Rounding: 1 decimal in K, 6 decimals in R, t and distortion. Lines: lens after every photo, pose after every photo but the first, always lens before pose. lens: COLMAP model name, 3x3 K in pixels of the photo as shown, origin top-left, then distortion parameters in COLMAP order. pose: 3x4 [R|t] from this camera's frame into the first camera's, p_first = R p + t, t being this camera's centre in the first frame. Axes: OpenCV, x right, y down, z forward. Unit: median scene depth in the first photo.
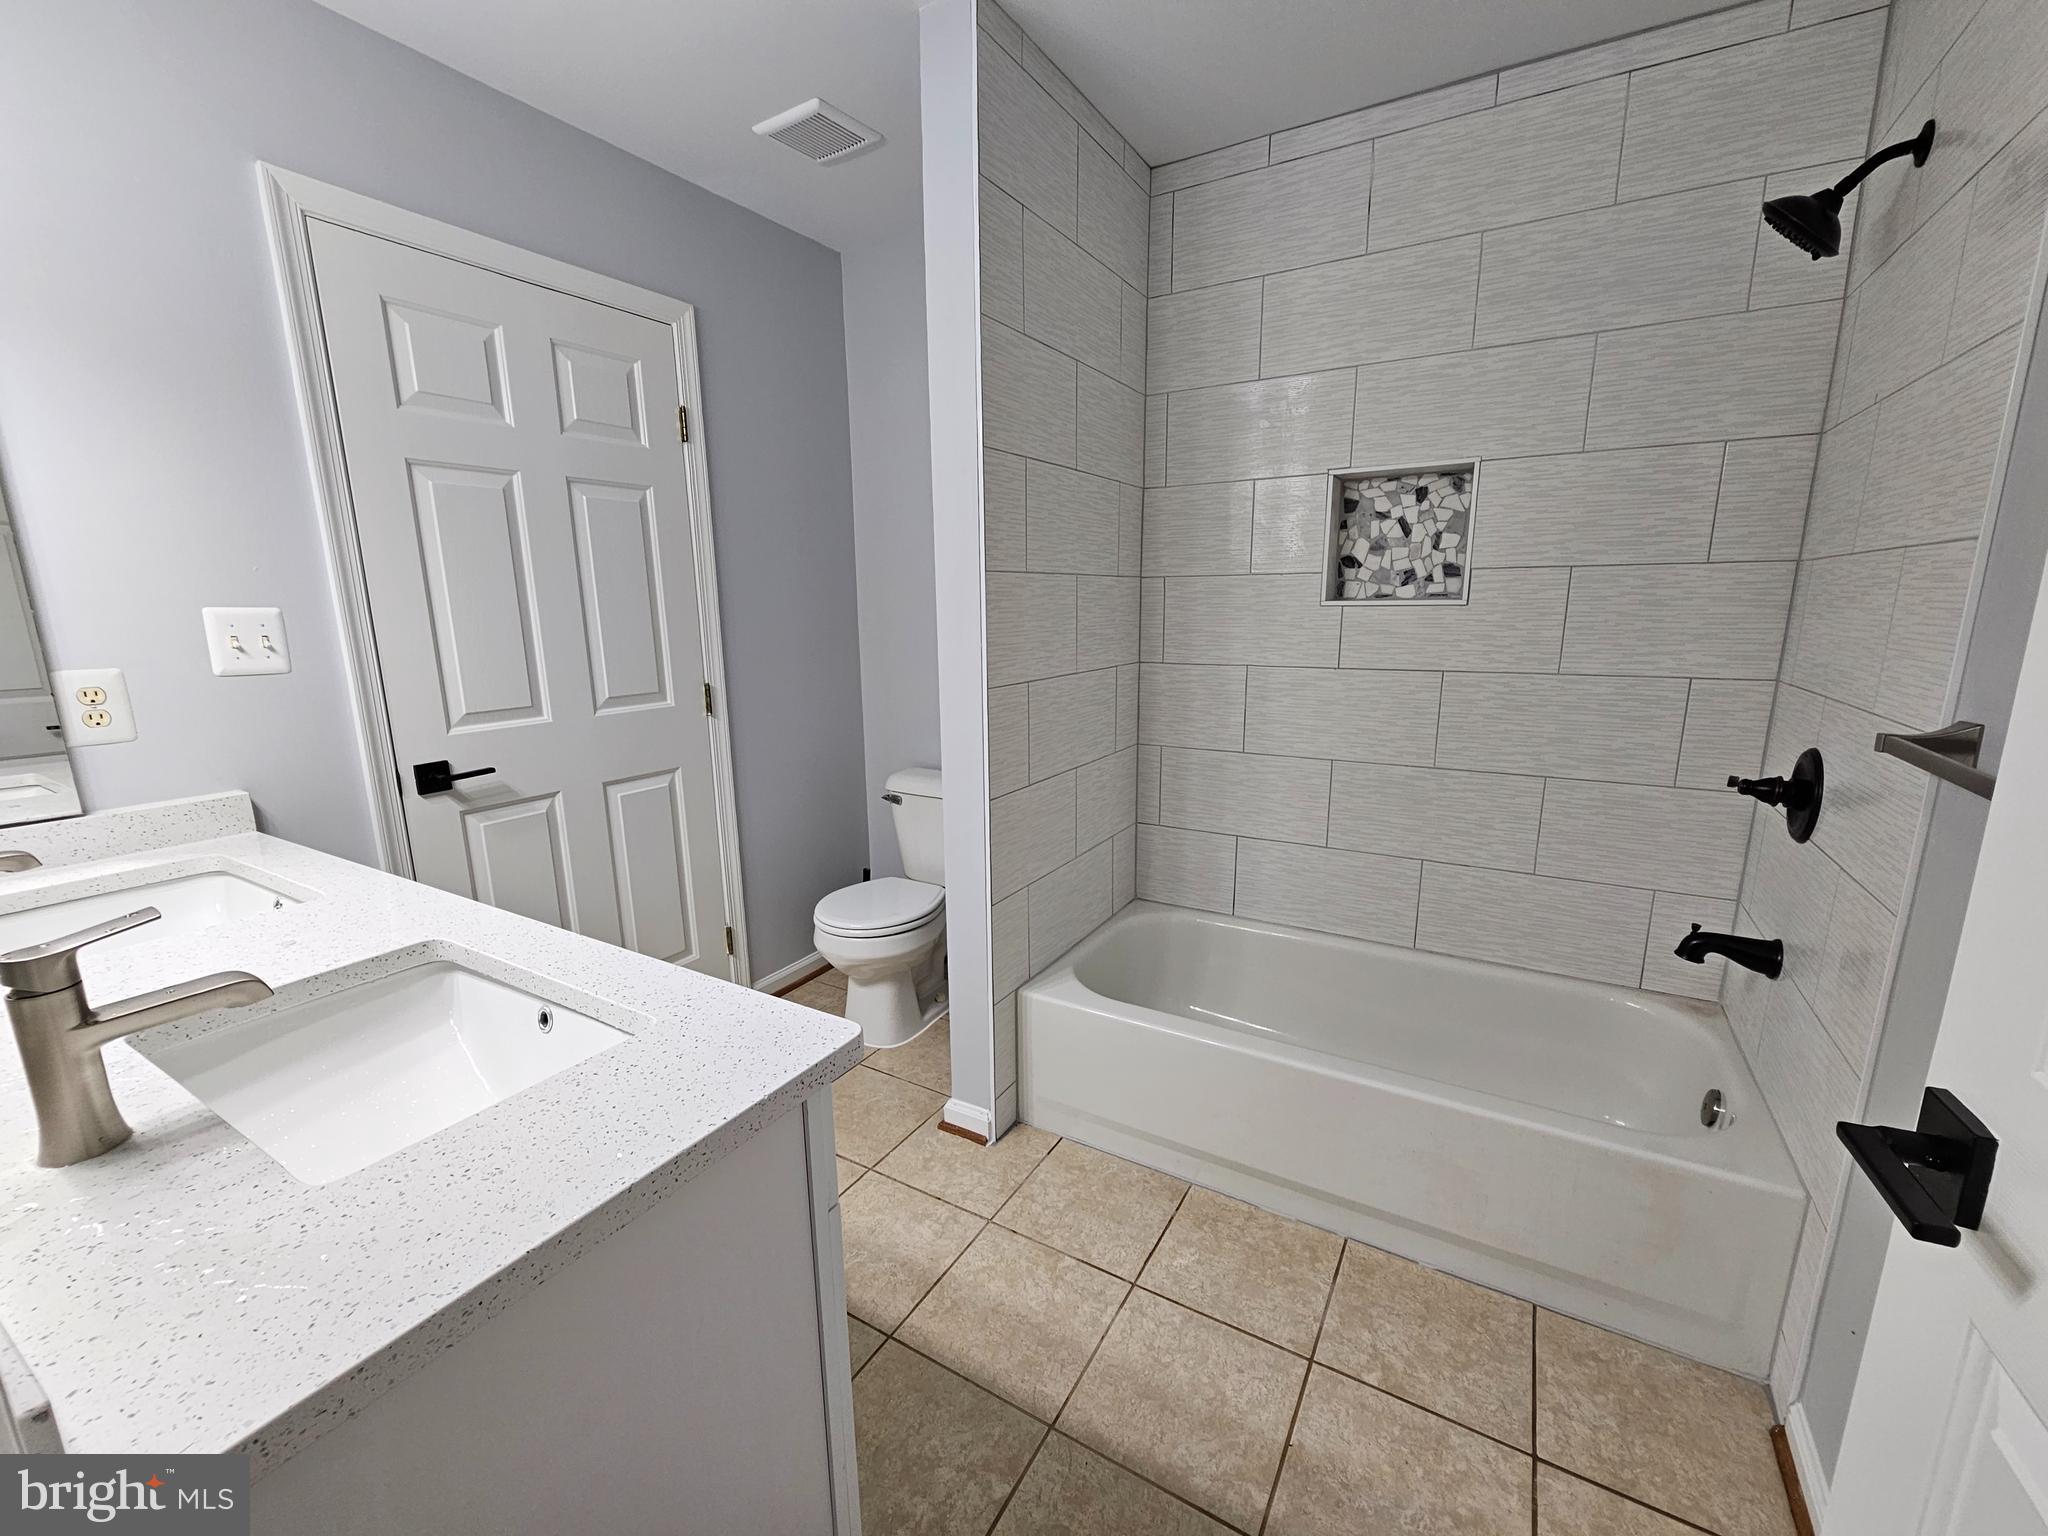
lens RADIAL K [[836.4, 0, 1019.5], [0, 836.4, 775.7], [0, 0, 1]] dist [0.000207, -0.000771]
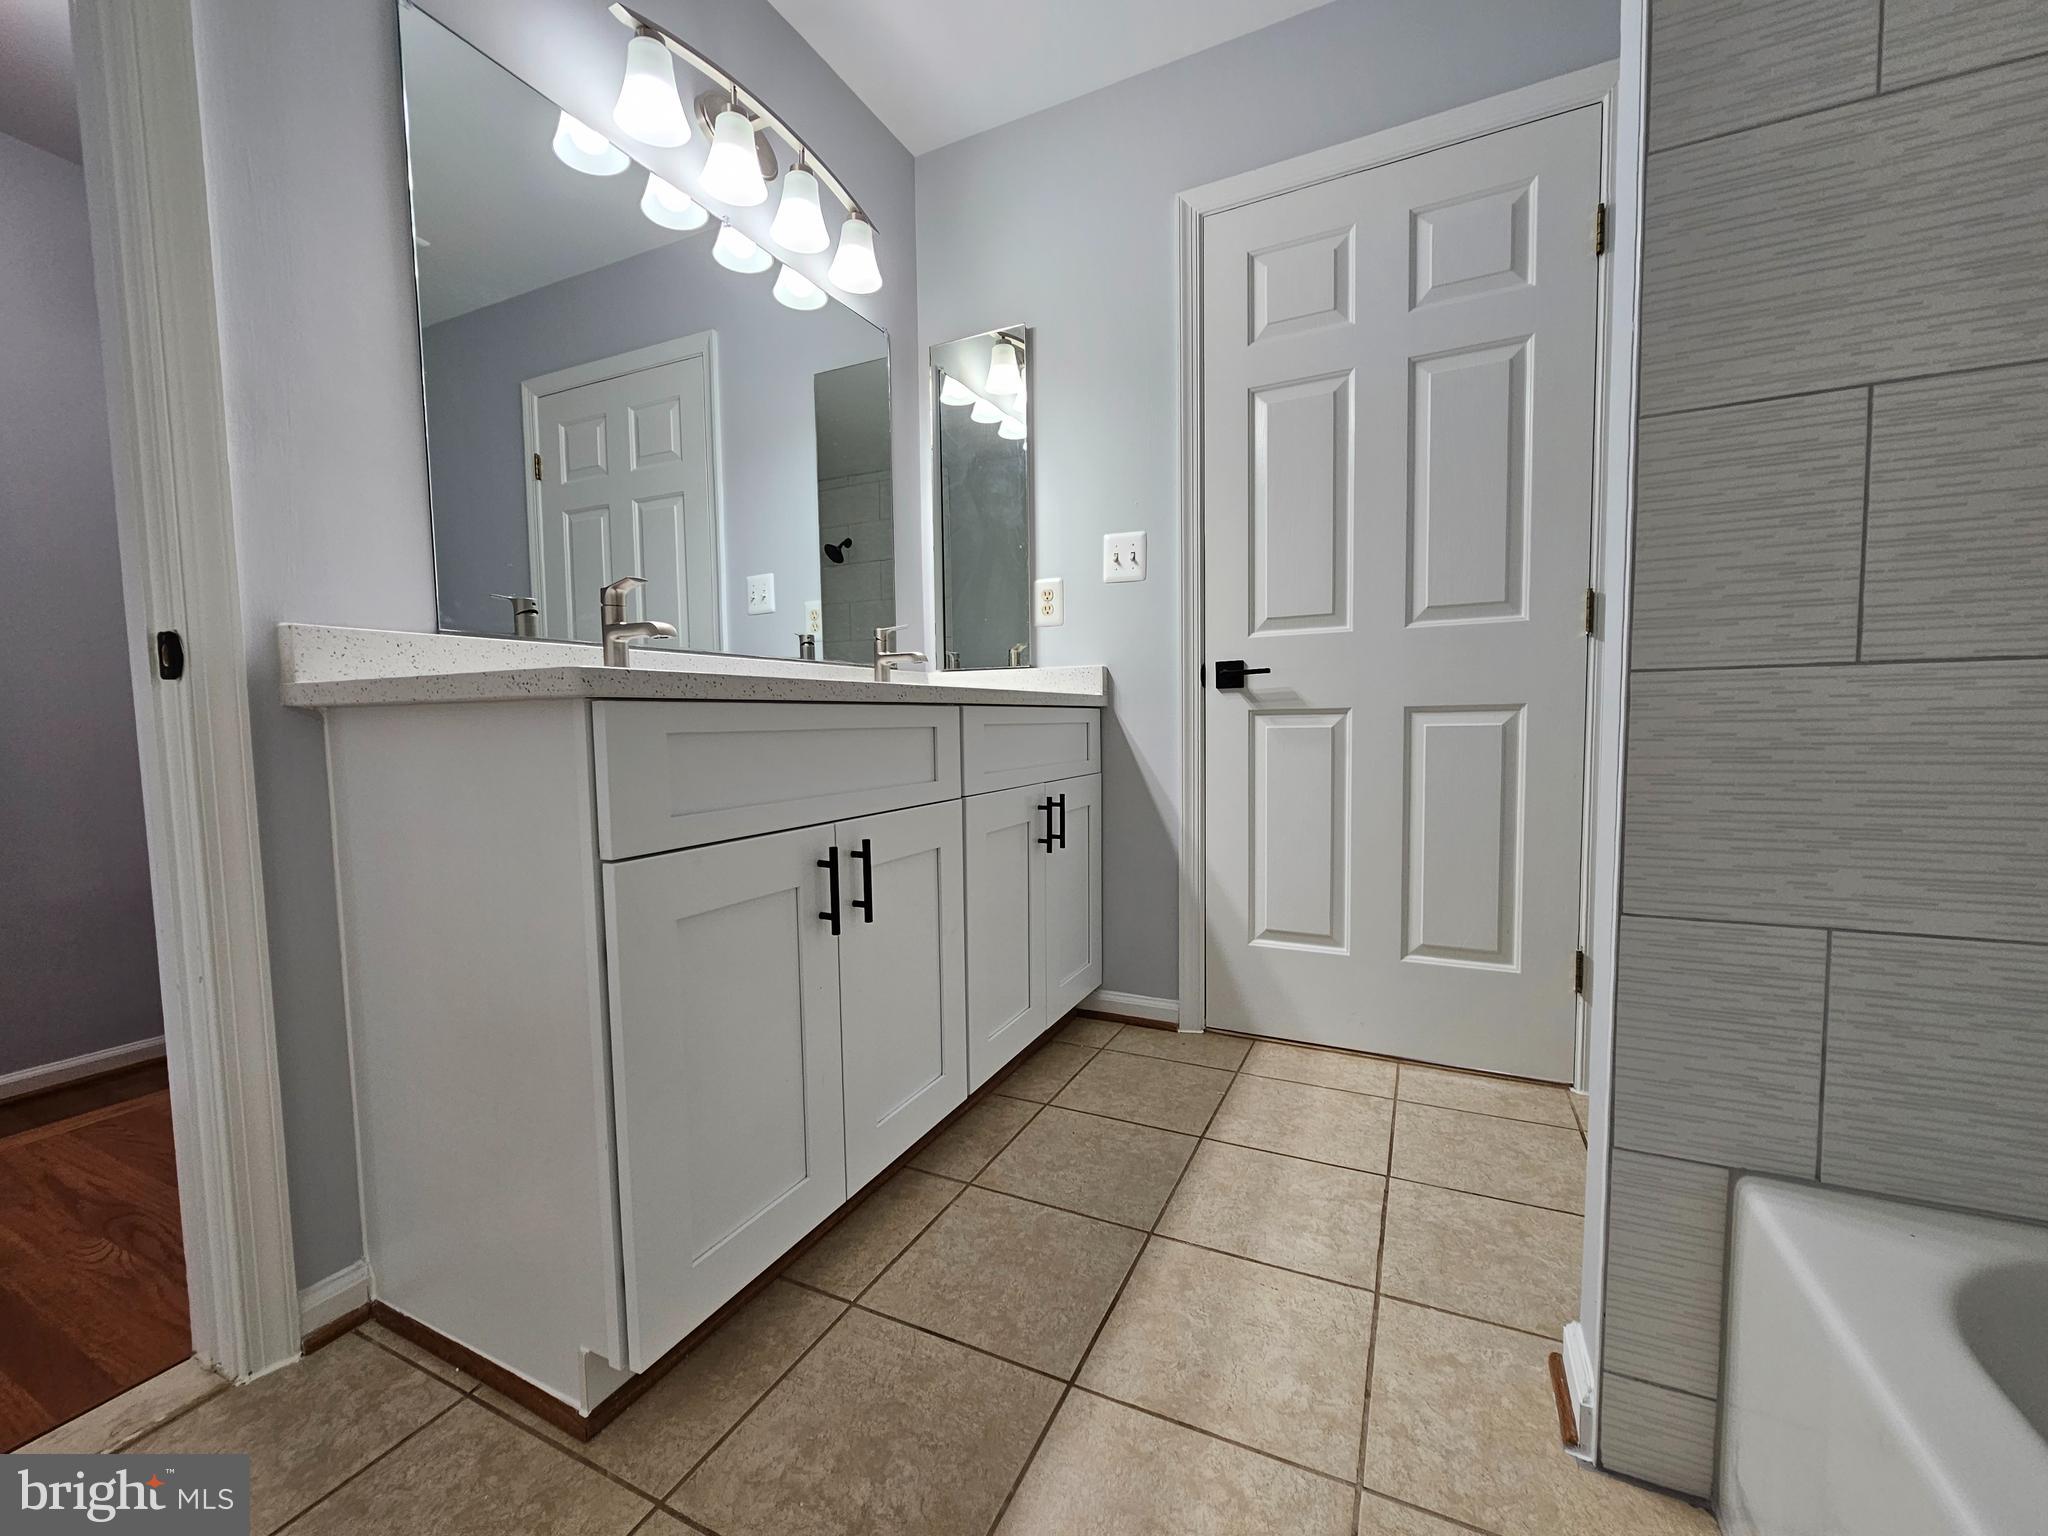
lens RADIAL K [[836.4, 0, 1015.9], [0, 836.4, 773.6], [0, 0, 1]] dist [0.000207, -0.000771]
pose [[0.086575, 0.077174, -0.993252, 0.380648], [-0.188821, 0.980195, 0.059701, 0.116685], [0.978188, 0.182378, 0.099432, 0.627726]]
